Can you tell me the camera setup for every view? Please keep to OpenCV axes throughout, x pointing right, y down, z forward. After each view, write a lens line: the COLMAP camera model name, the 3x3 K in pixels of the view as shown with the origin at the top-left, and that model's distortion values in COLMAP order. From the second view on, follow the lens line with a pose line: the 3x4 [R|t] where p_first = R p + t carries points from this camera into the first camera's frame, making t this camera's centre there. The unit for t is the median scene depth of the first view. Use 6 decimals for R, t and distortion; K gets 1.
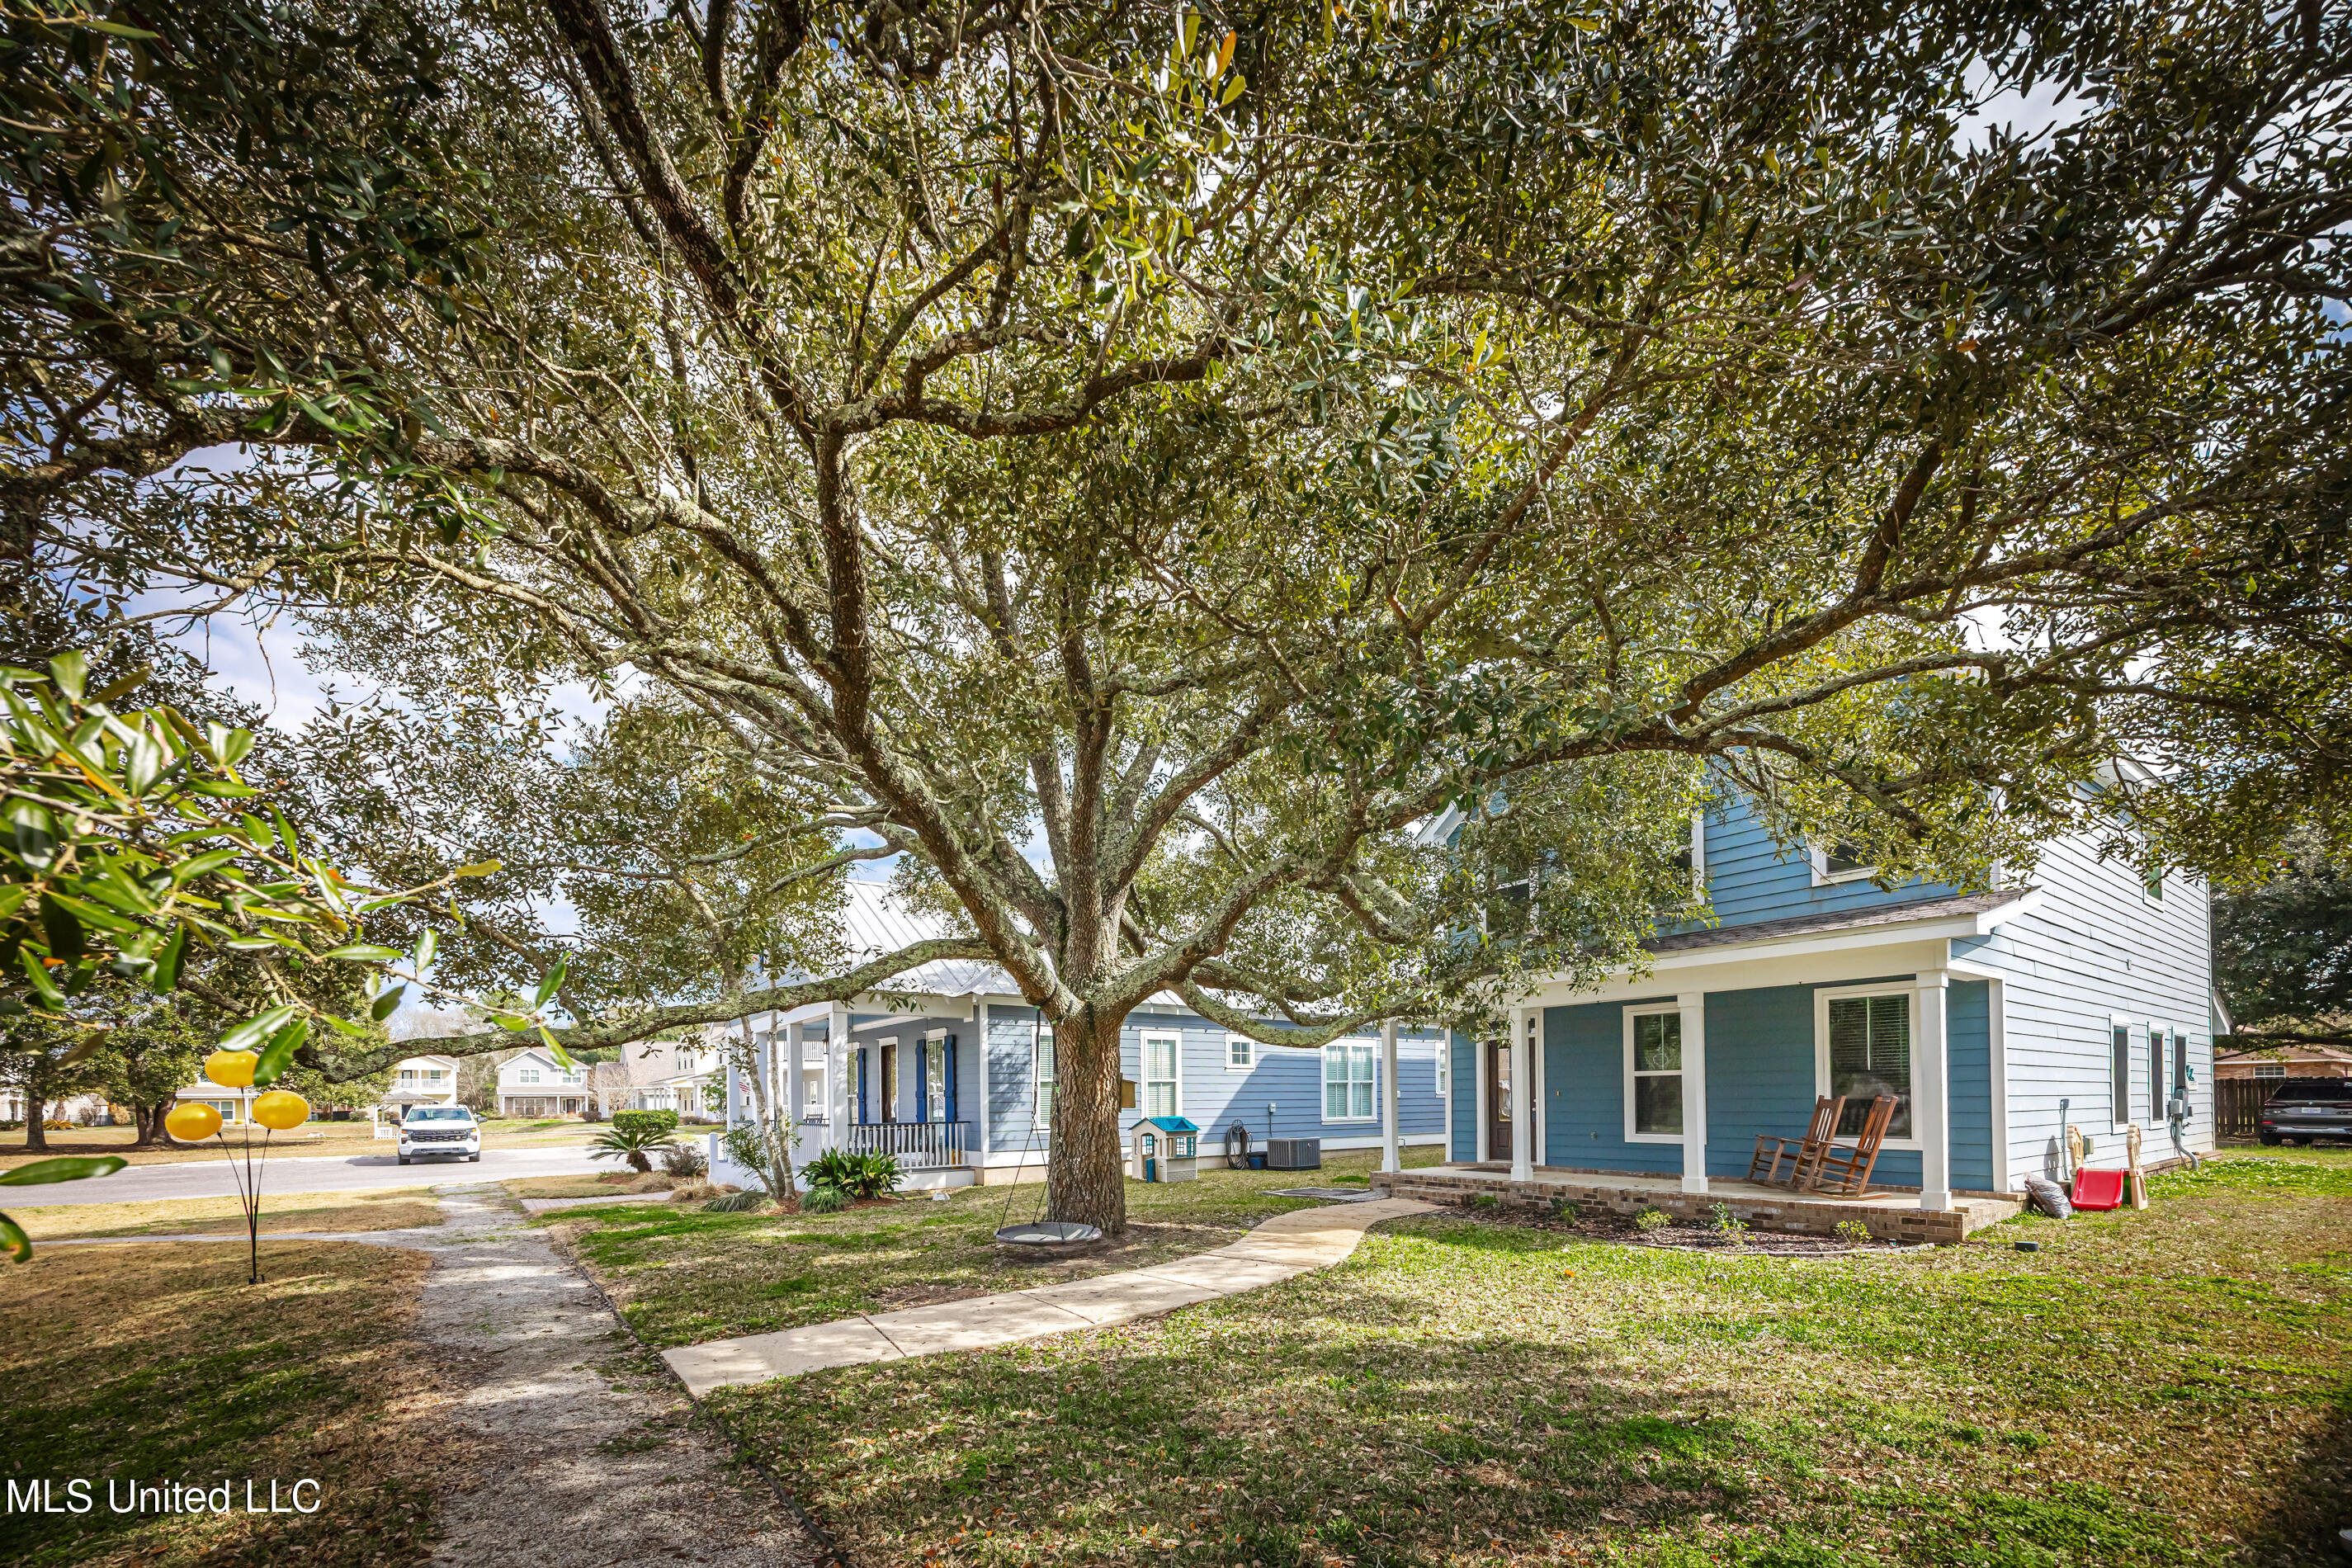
lens RADIAL K [[924.7, 0, 1037.8], [0, 924.7, 1093.1], [0, 0, 1]] dist [0.001542, -0.000209]
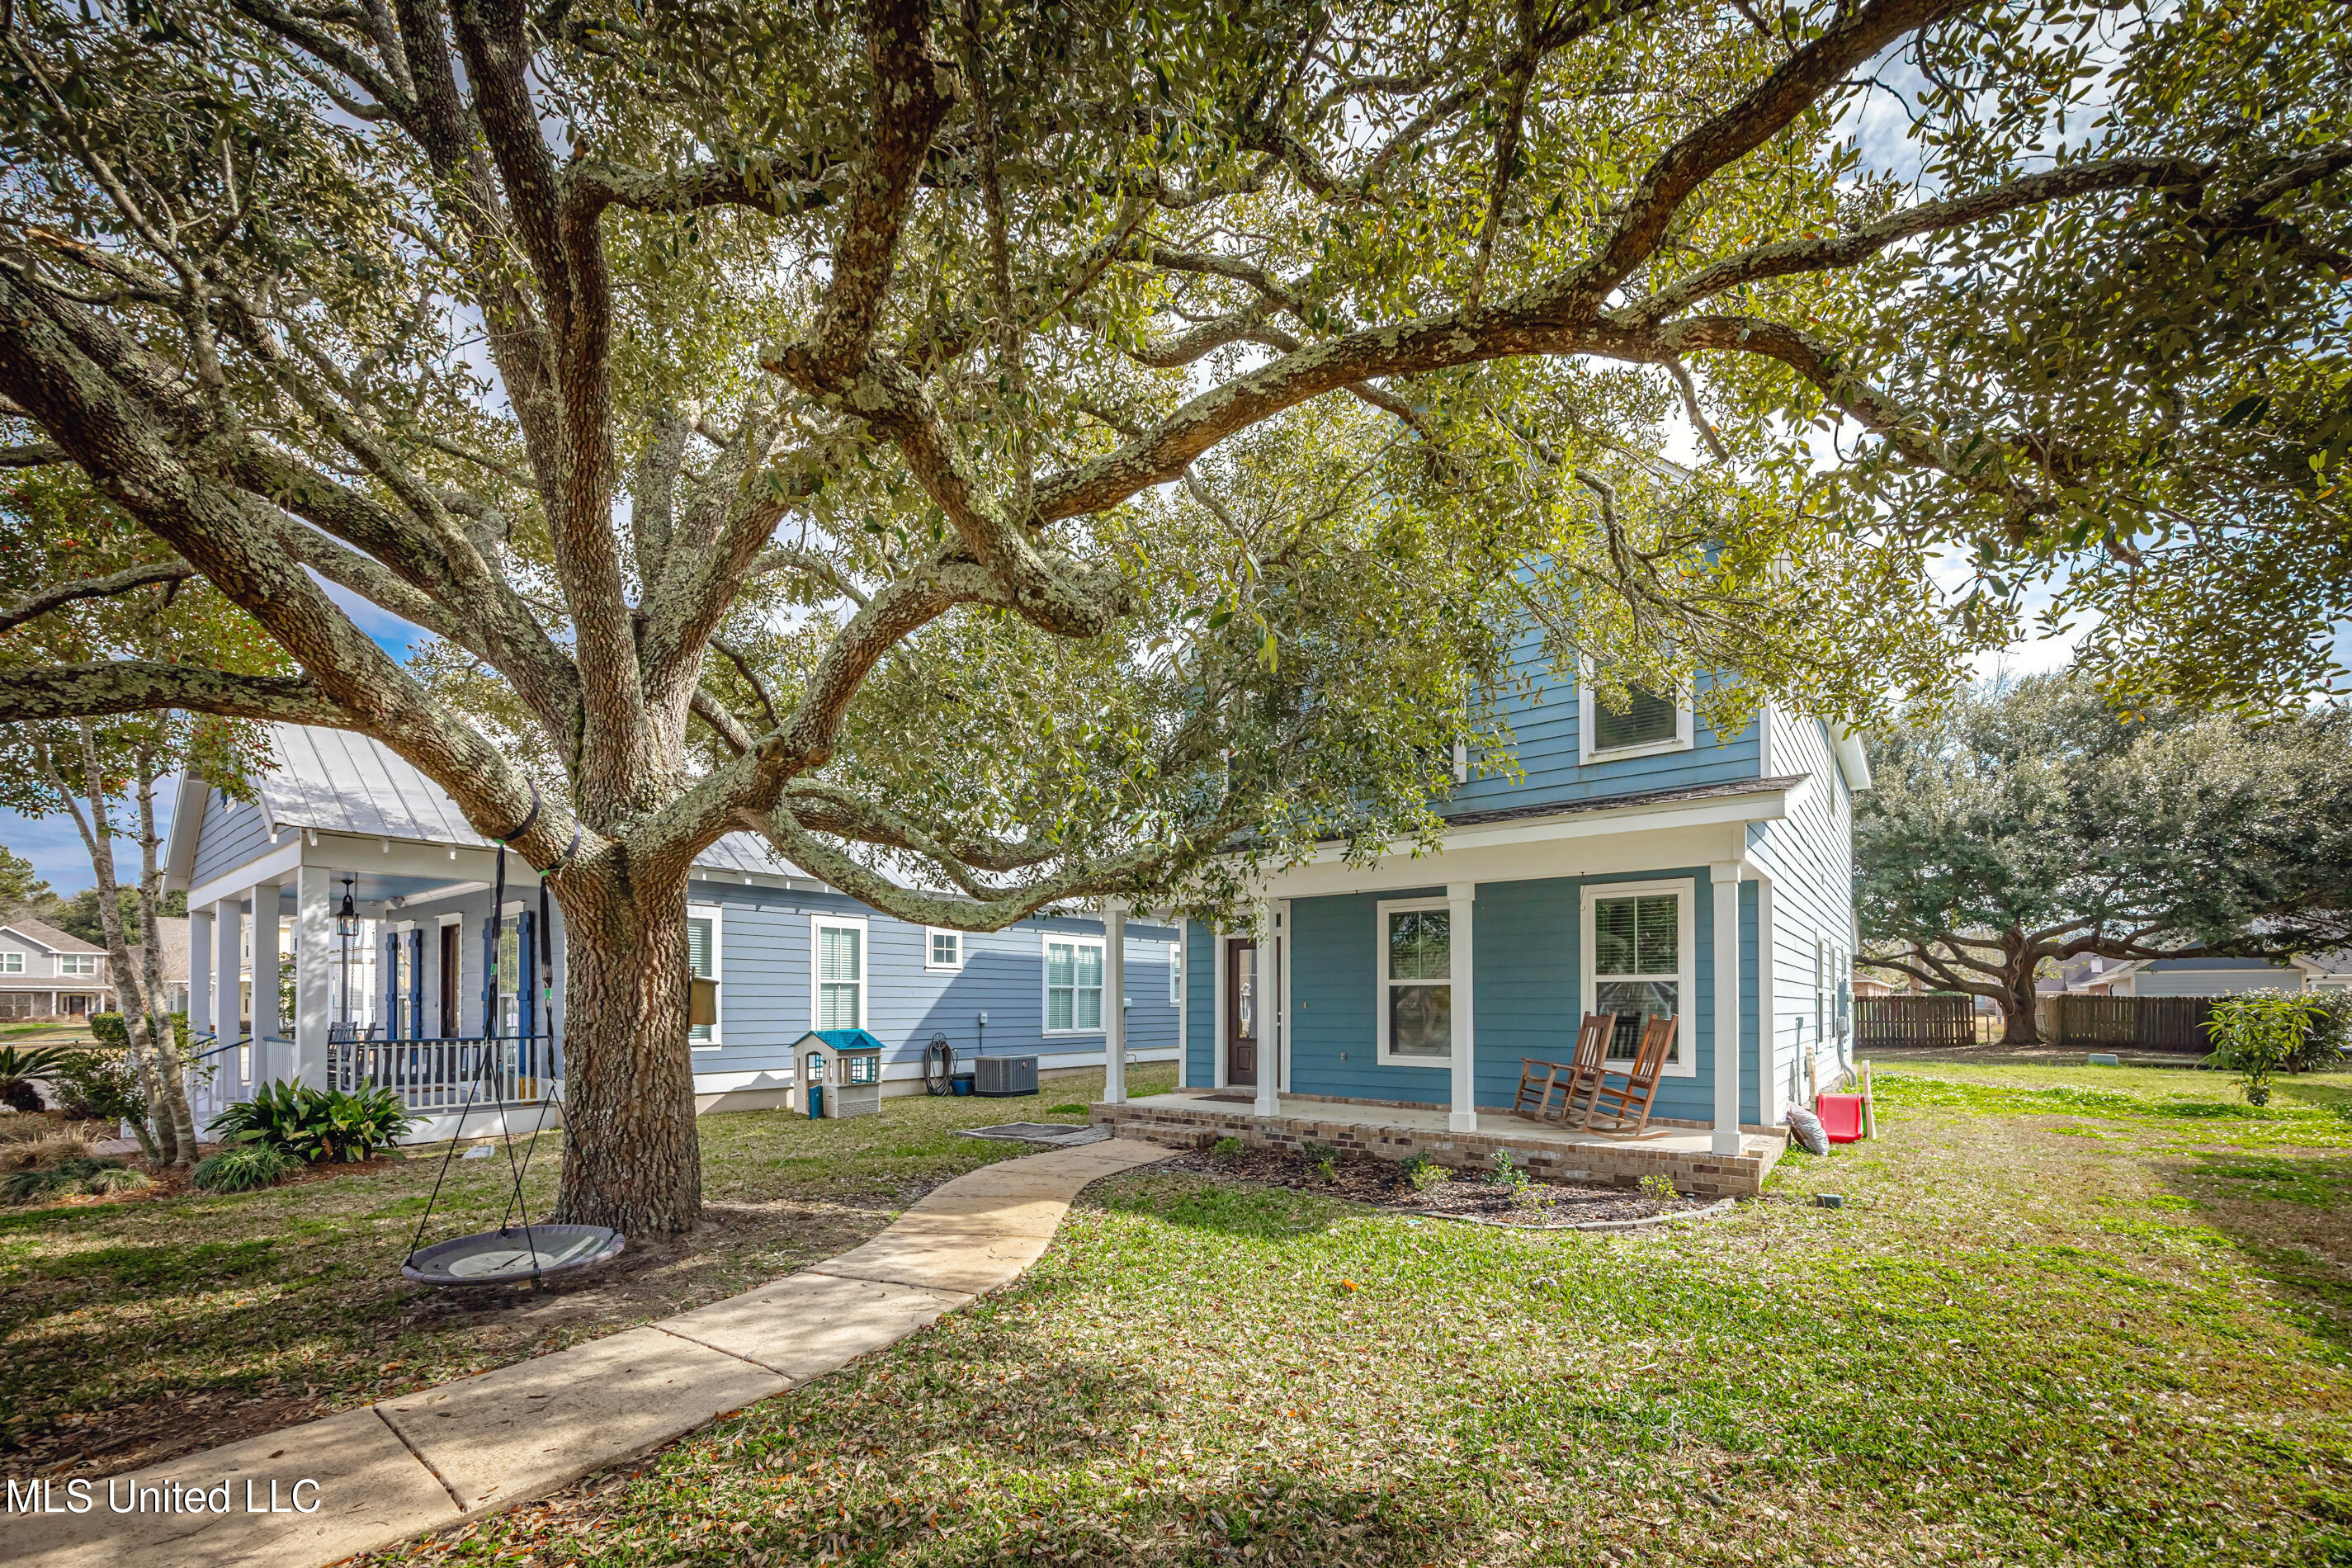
lens RADIAL K [[924.7, 0, 1165.5], [0, 924.7, 996.5], [0, 0, 1]] dist [0.001542, -0.000209]
pose [[0.921547, 0.010672, 0.388120, 0.144842], [-0.010618, 0.999941, -0.002284, -0.004164], [-0.388122, -0.002016, 0.921606, 0.326882]]
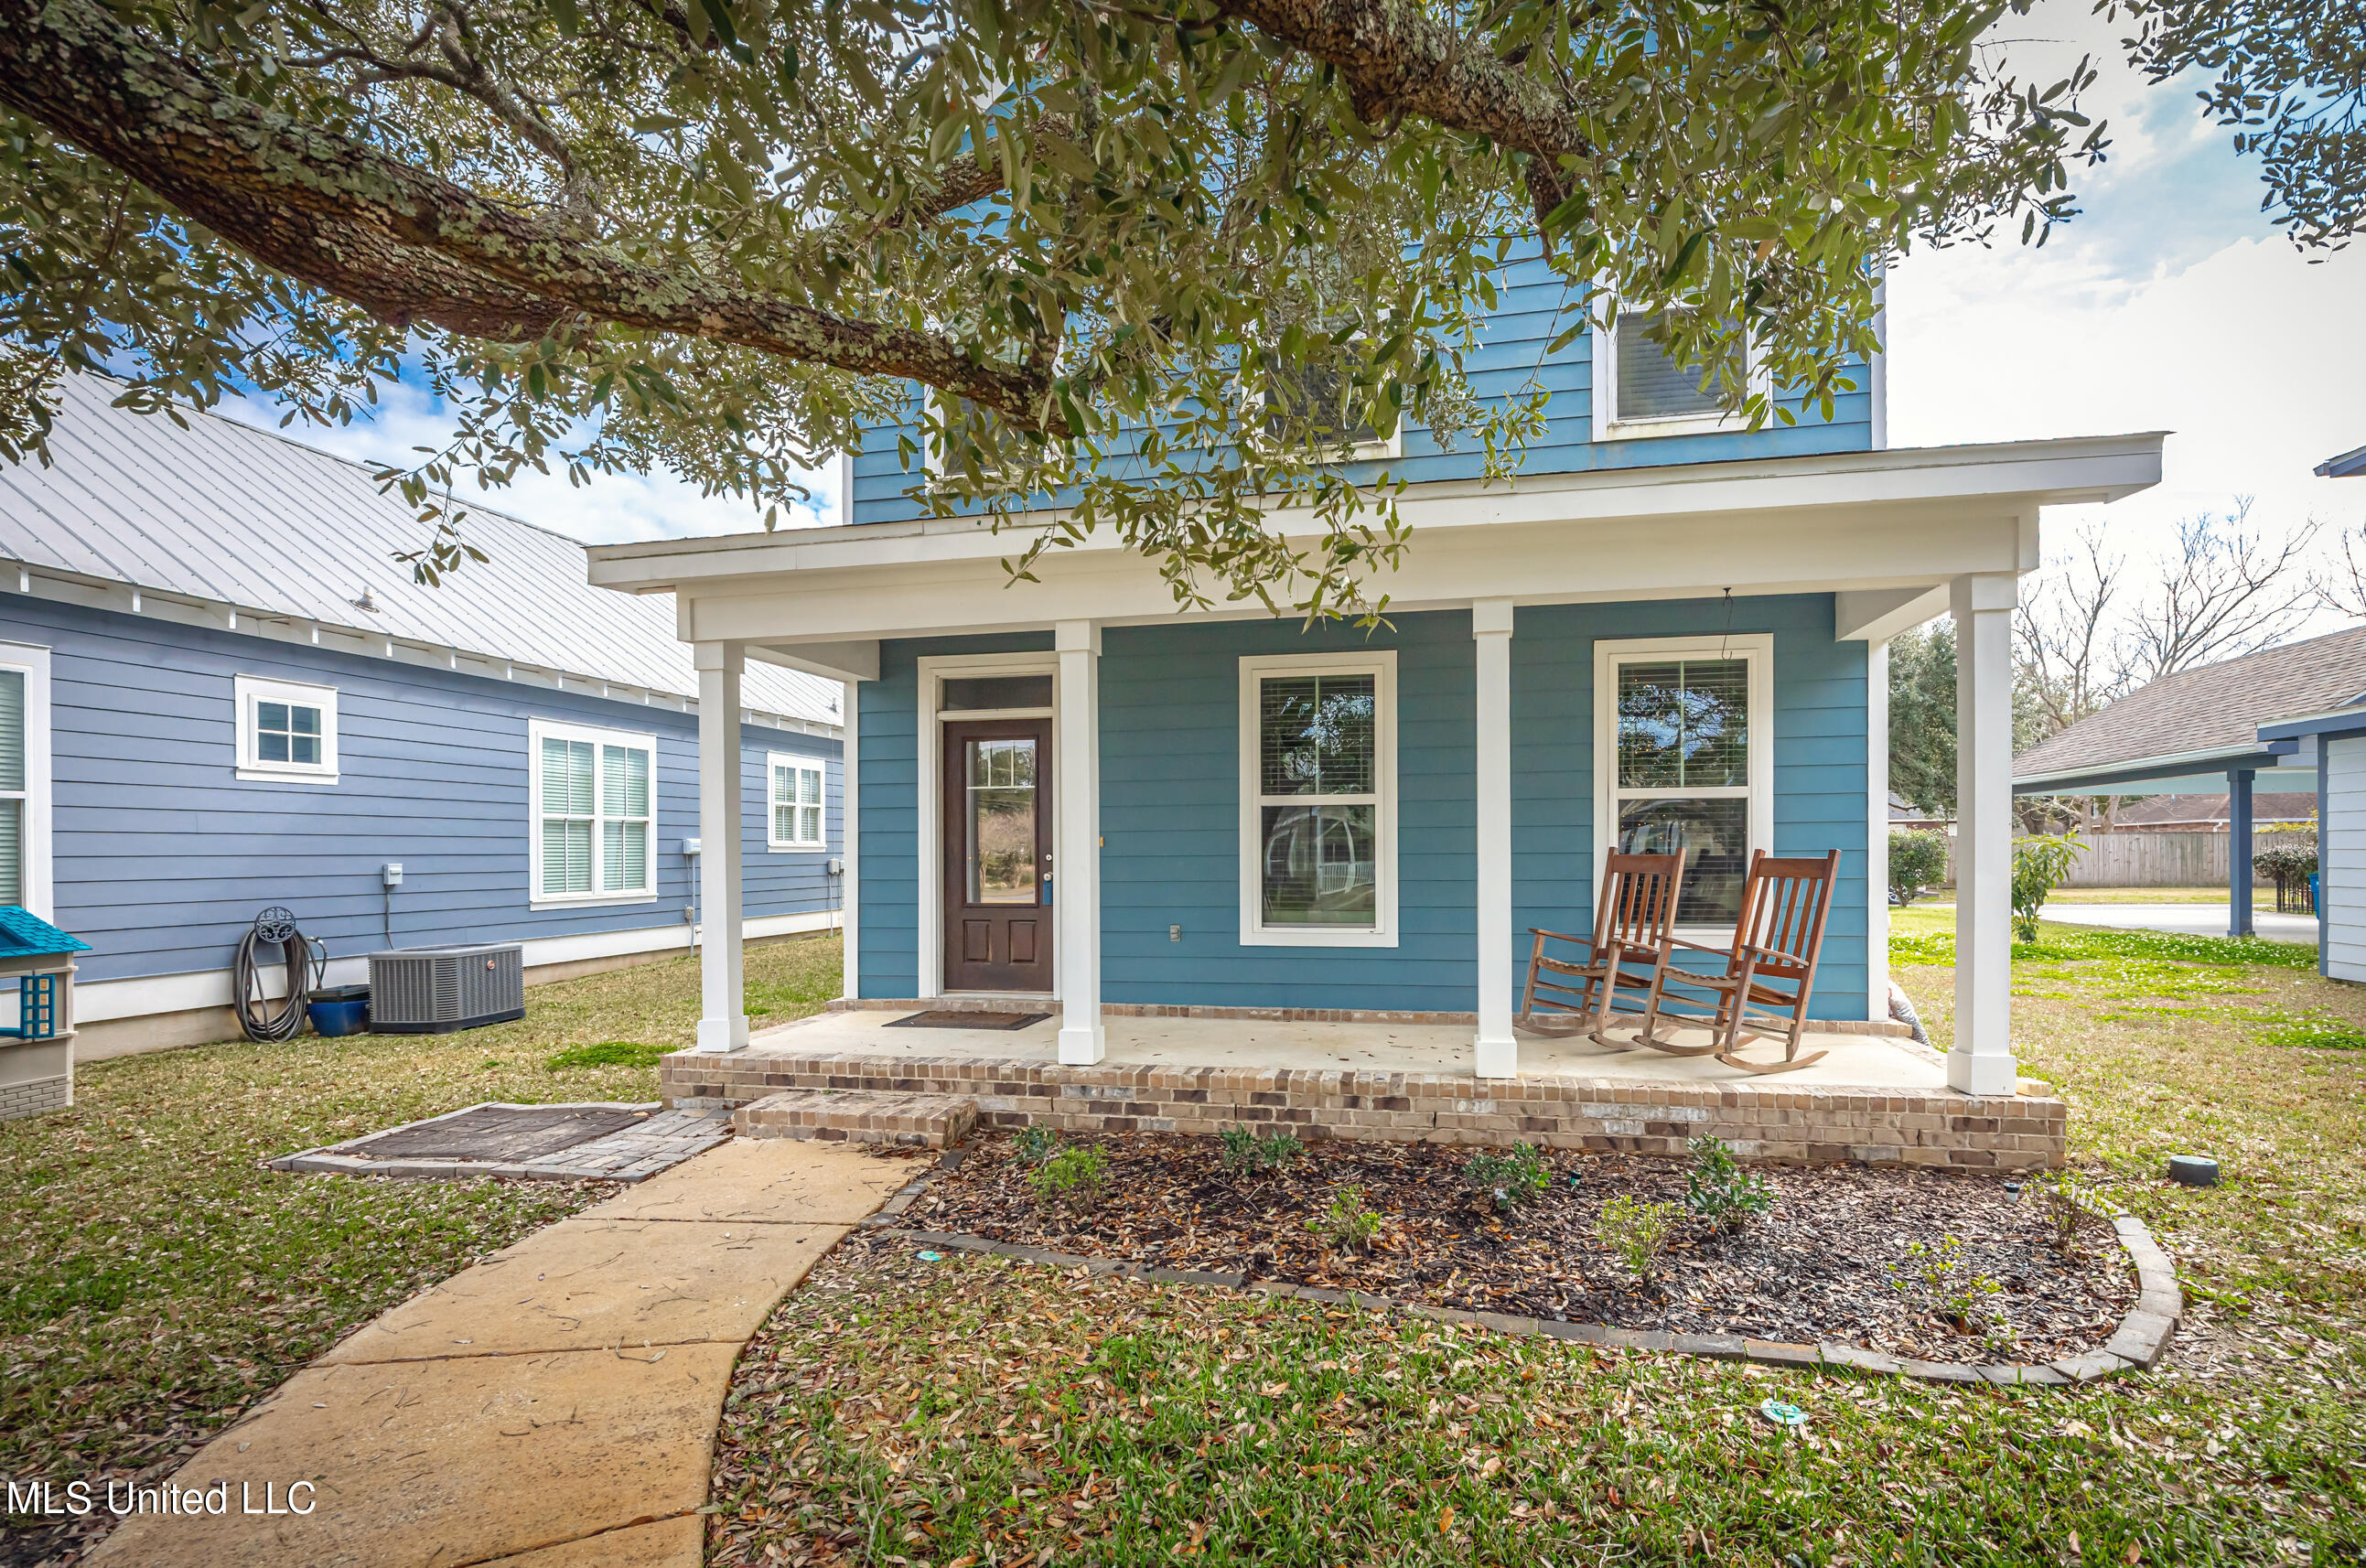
lens RADIAL K [[991.5, 0, 1209.2], [0, 991.5, 864.2], [0, 0, 1]] dist [-0.004725, 0.000261]
pose [[0.642155, -0.004207, 0.766563, 0.249968], [-0.007372, 0.999905, 0.011663, 0.006281], [-0.766539, -0.013140, 0.642063, 0.731822]]
